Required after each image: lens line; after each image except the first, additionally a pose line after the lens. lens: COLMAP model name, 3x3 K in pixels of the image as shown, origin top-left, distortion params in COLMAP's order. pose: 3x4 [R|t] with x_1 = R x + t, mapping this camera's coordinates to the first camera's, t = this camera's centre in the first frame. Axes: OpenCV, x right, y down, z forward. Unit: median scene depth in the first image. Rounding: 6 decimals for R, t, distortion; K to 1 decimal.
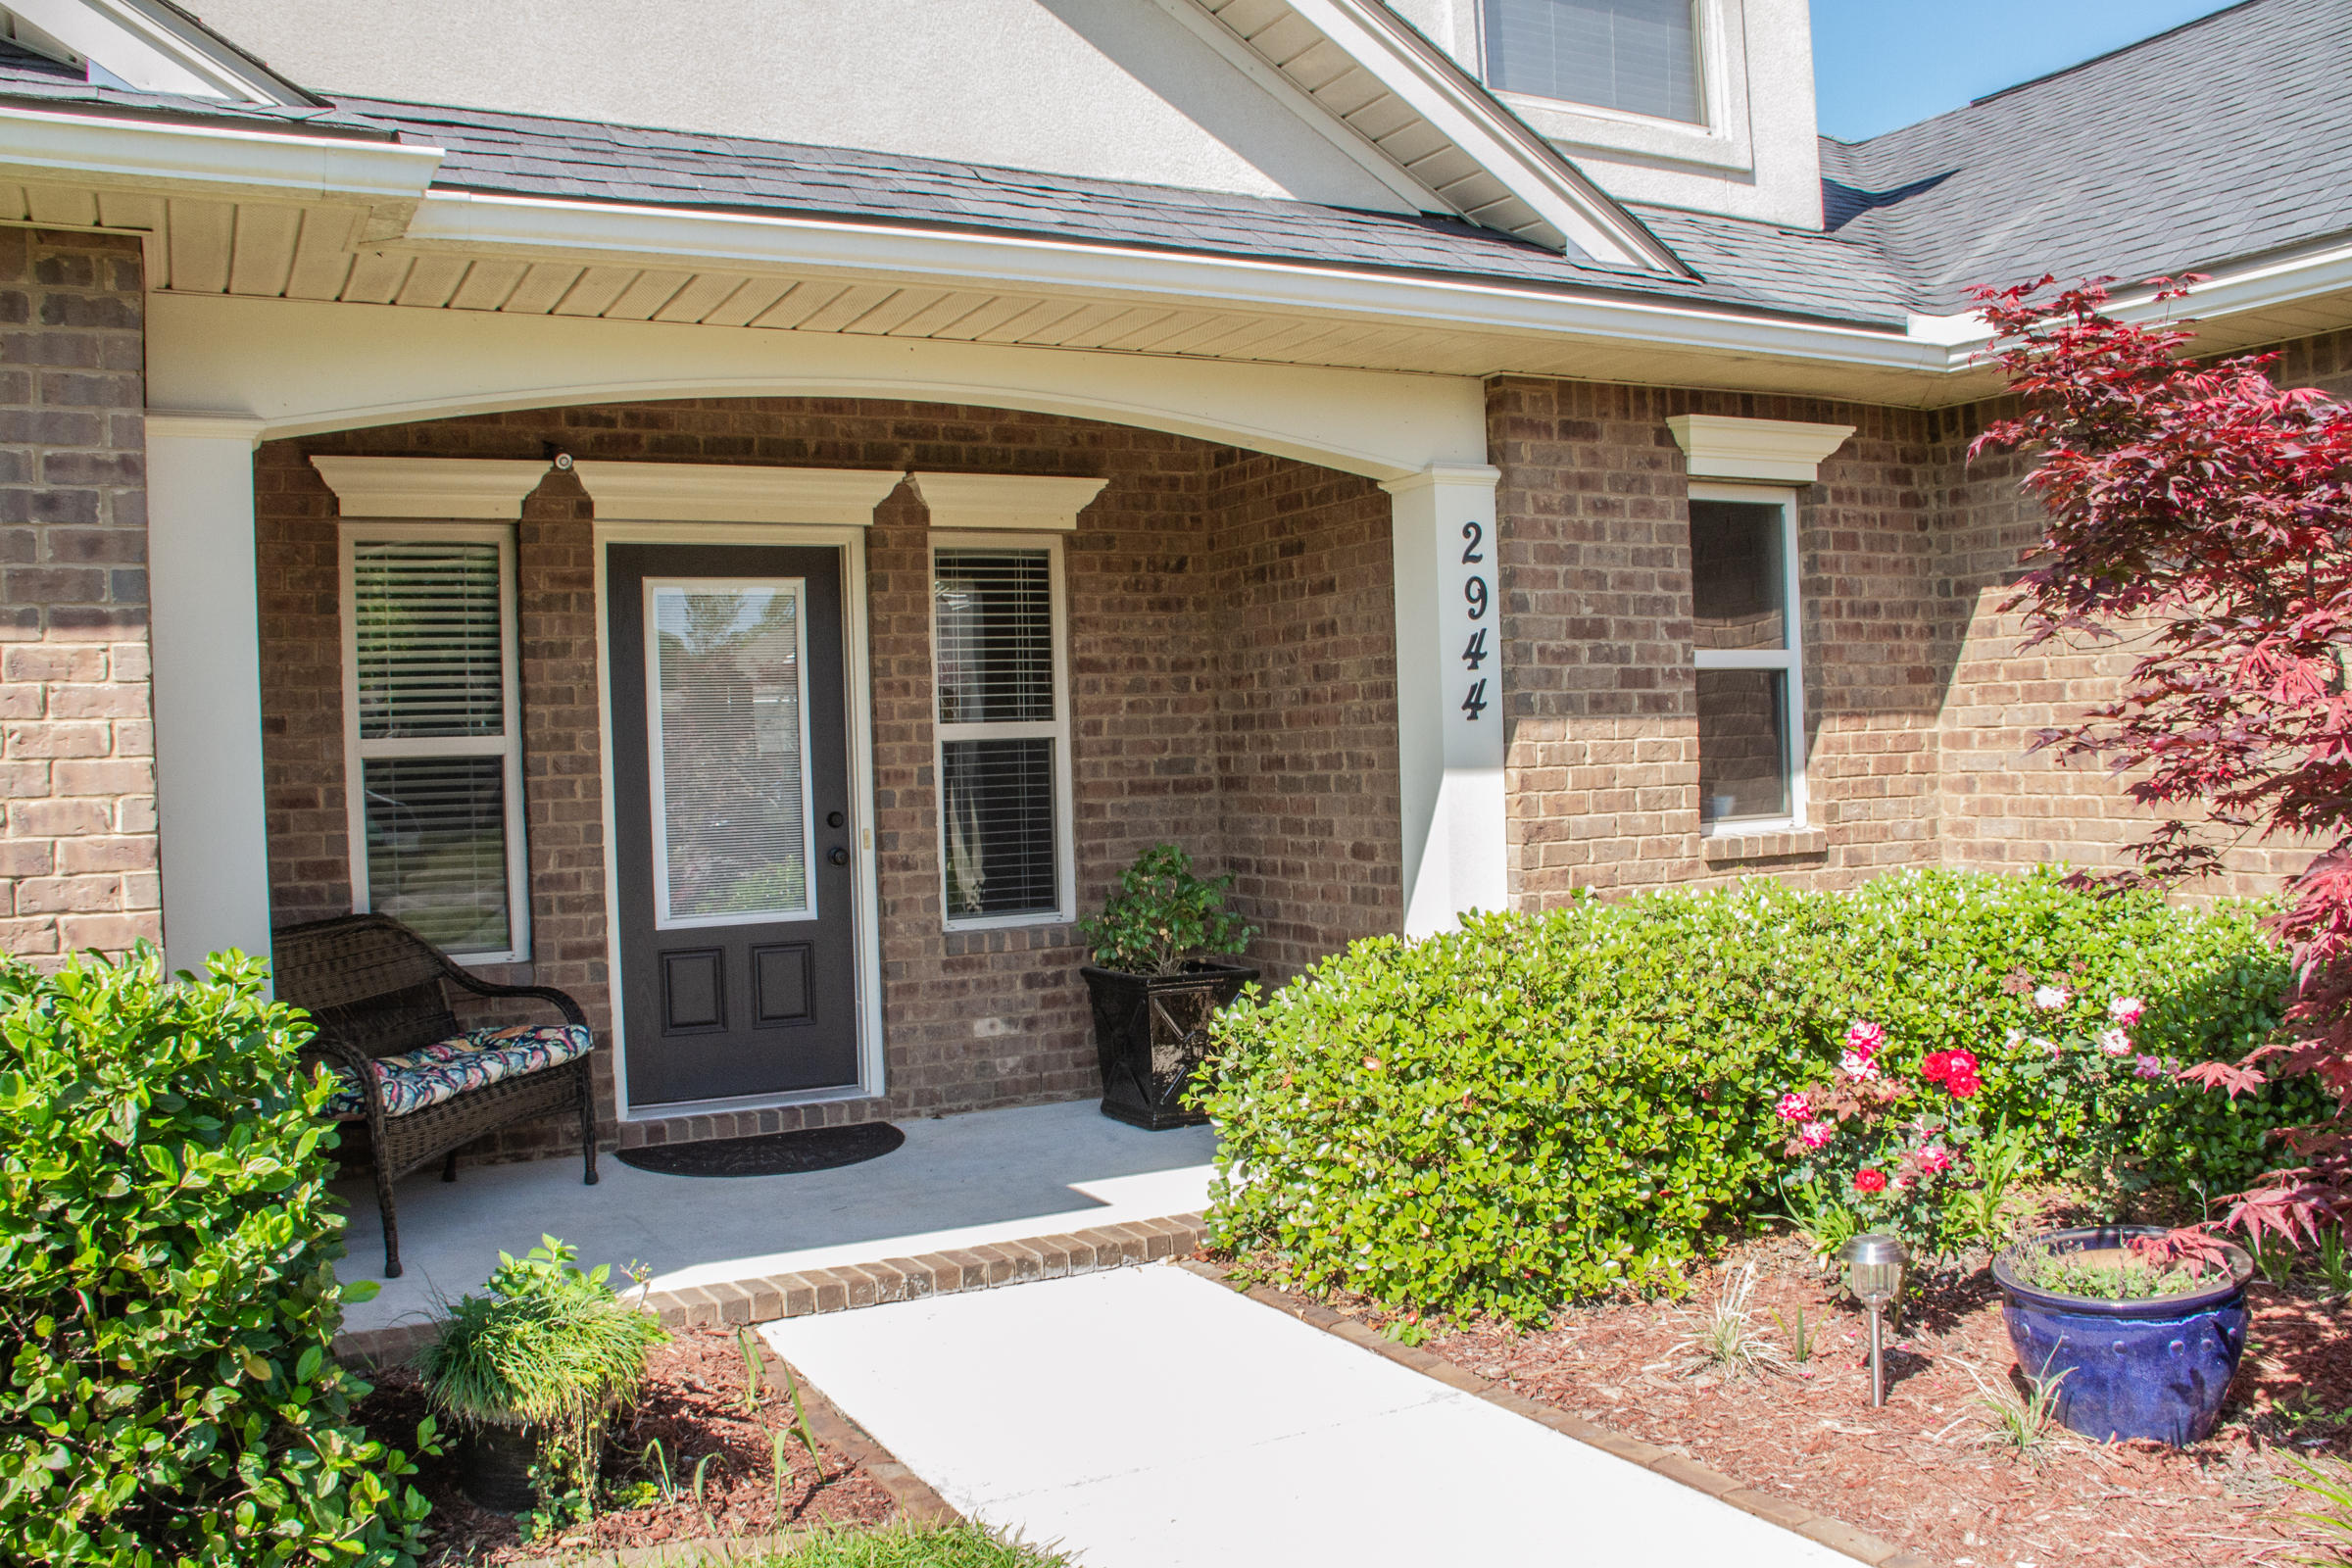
lens RADIAL K [[1970.5, 0, 1166.8], [0, 1970.5, 808.5], [0, 0, 1]] dist [-0.188631, 0.148326]
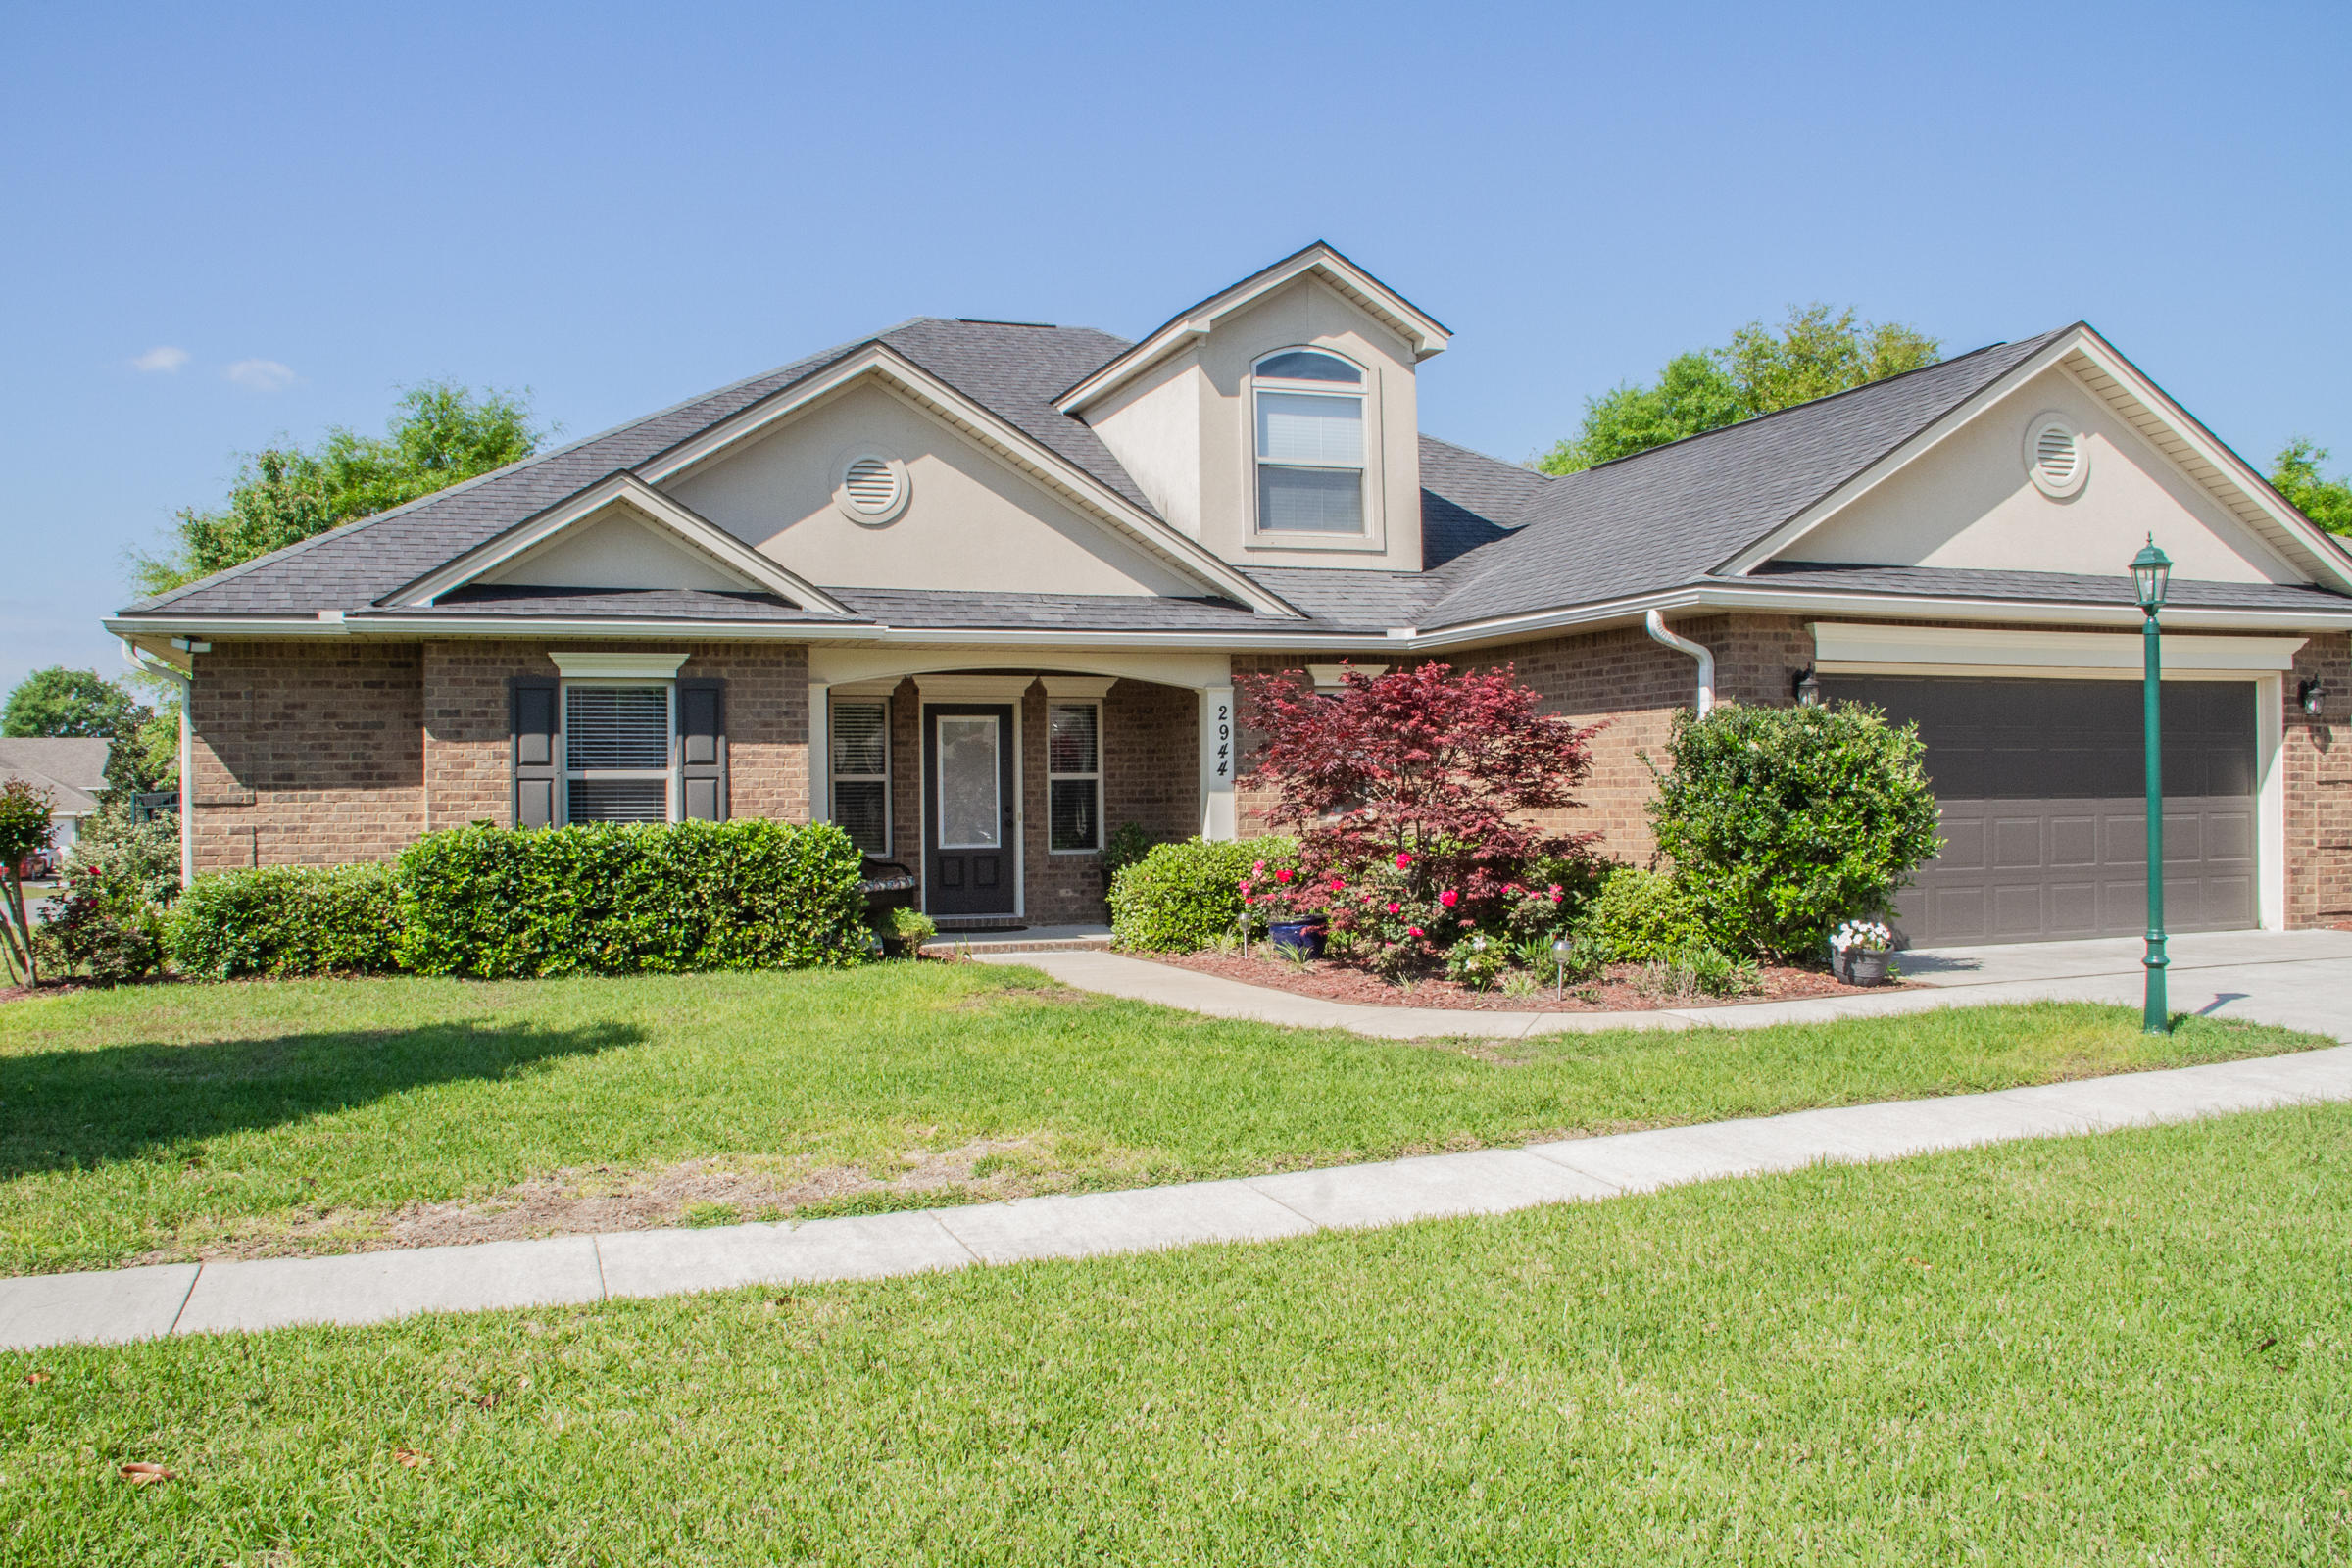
lens RADIAL K [[1971.3, 0, 1176.0], [0, 1971.3, 784.0], [0, 0, 1]] dist [-0.177791, 0.122243]
pose [[0.989728, 0.019641, -0.141609, 0.477579], [-0.024692, 0.999117, -0.034004, 0.063148], [0.140816, 0.037151, 0.989338, -1.763529]]
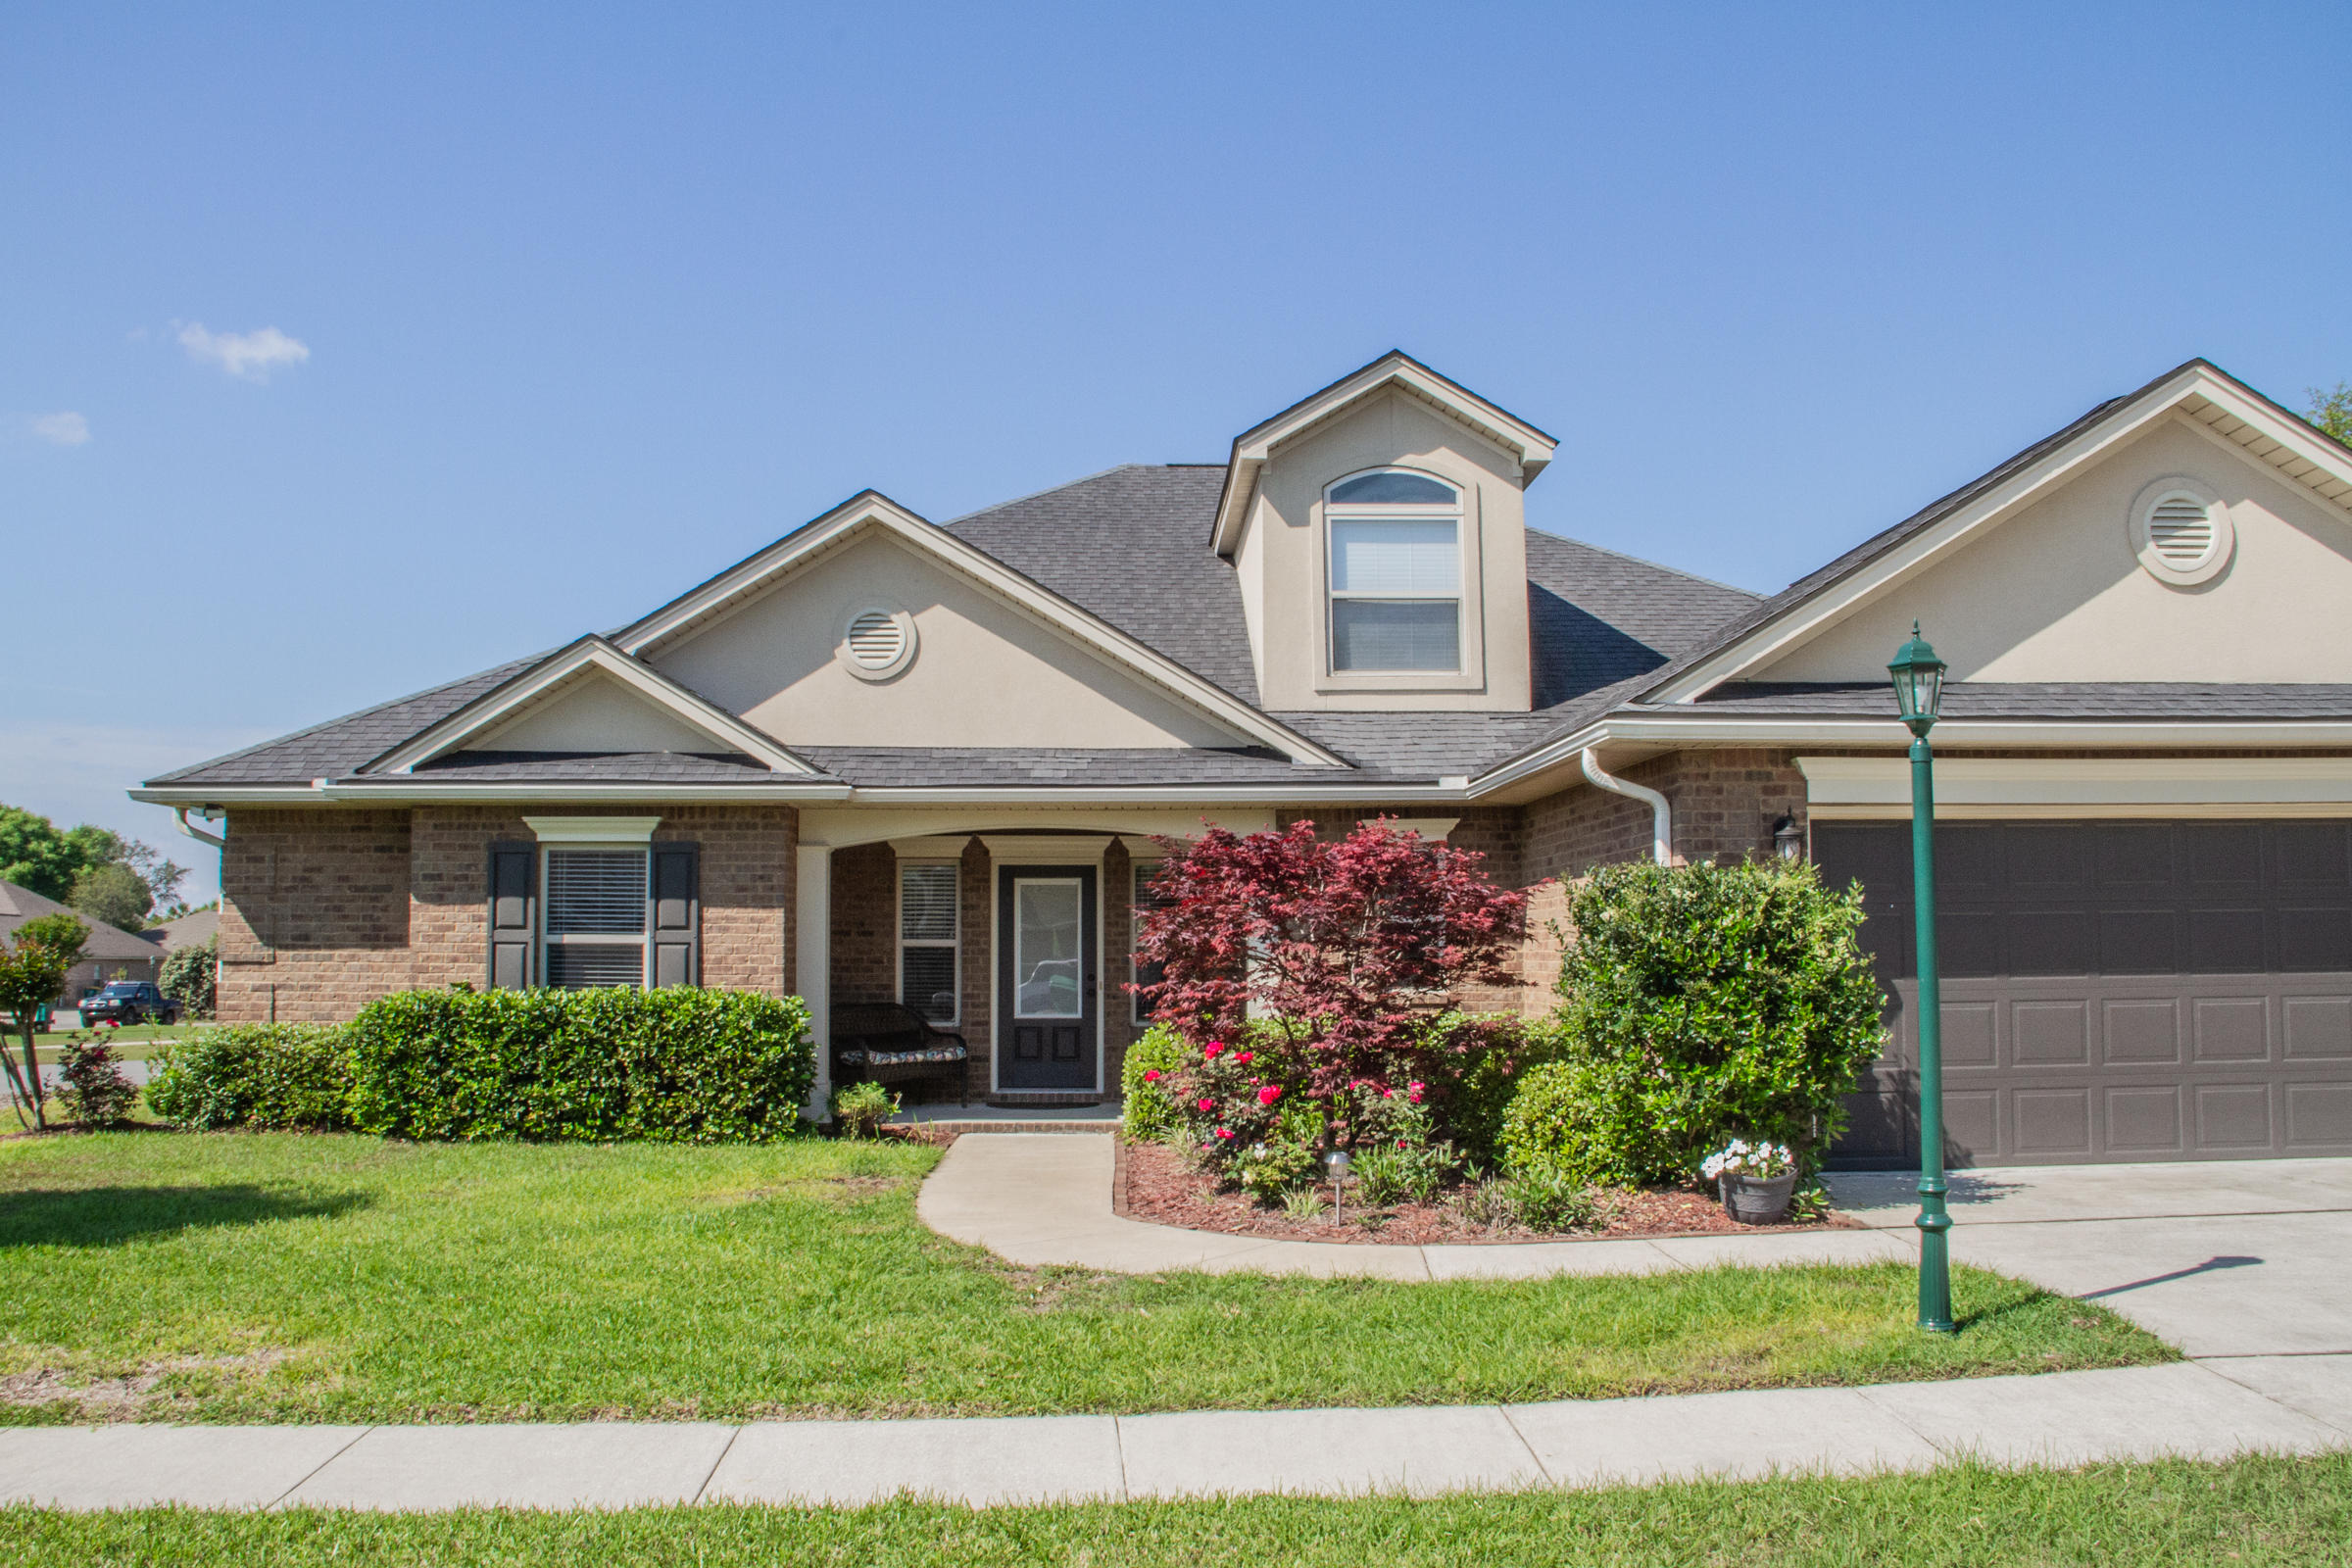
lens RADIAL K [[1971.3, 0, 1176.0], [0, 1971.3, 784.0], [0, 0, 1]] dist [-0.177791, 0.122243]
pose [[0.896622, -0.010875, -0.442663, 1.152956], [-0.038270, 0.994054, -0.101939, 0.013394], [0.441139, 0.108341, 0.890875, -1.316158]]
